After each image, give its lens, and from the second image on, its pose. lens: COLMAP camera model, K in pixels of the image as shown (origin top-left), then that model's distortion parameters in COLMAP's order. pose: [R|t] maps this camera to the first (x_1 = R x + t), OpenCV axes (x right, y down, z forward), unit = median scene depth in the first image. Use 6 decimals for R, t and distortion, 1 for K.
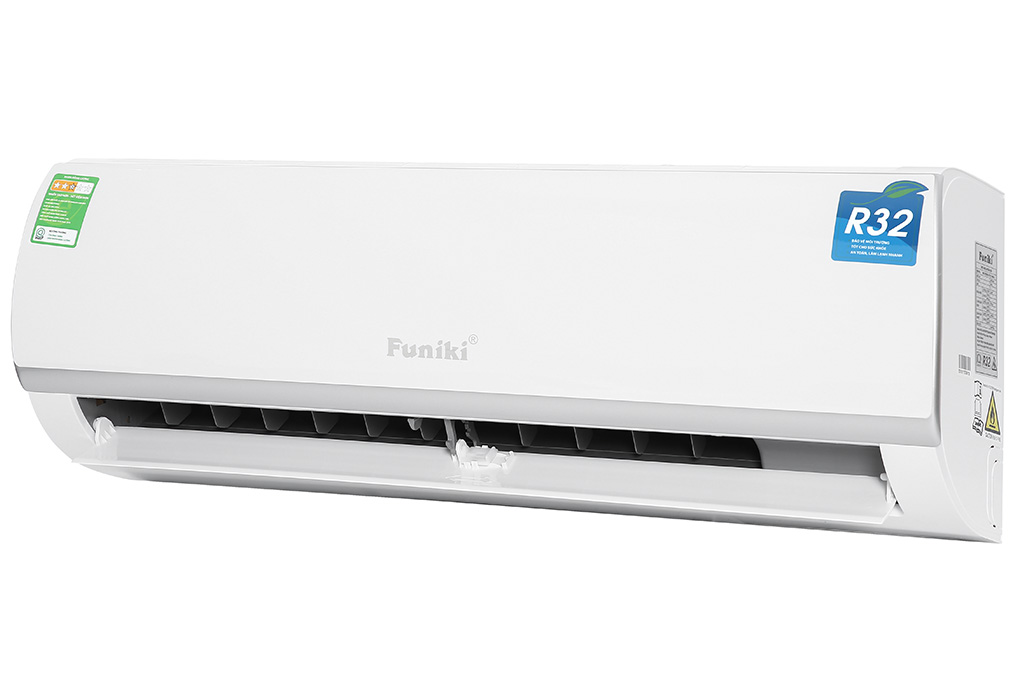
lens RADIAL K [[2238.9, 0, 510.0], [0, 2238.9, 340.0], [0, 0, 1]] dist [-0.024394, 0.242622]
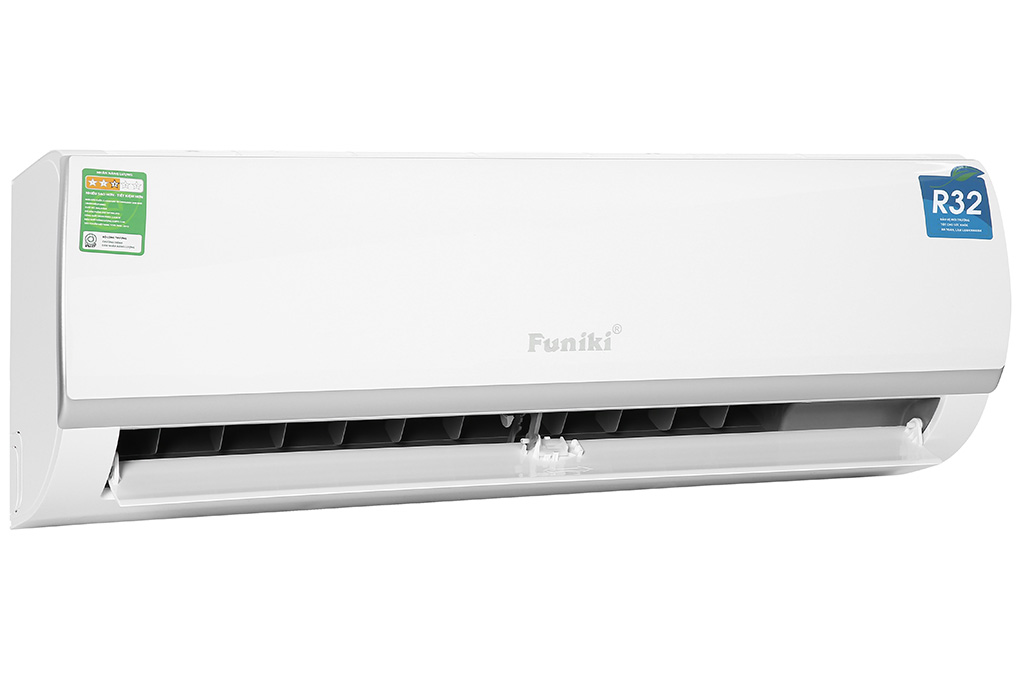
lens RADIAL K [[2238.9, 0, 510.0], [0, 2238.9, 340.0], [0, 0, 1]] dist [-0.024394, 0.242622]
pose [[0.714743, -0.067403, 0.696132, -0.720236], [0.056932, 0.997649, 0.038144, -0.034905], [-0.697067, 0.012368, 0.716900, 0.299775]]
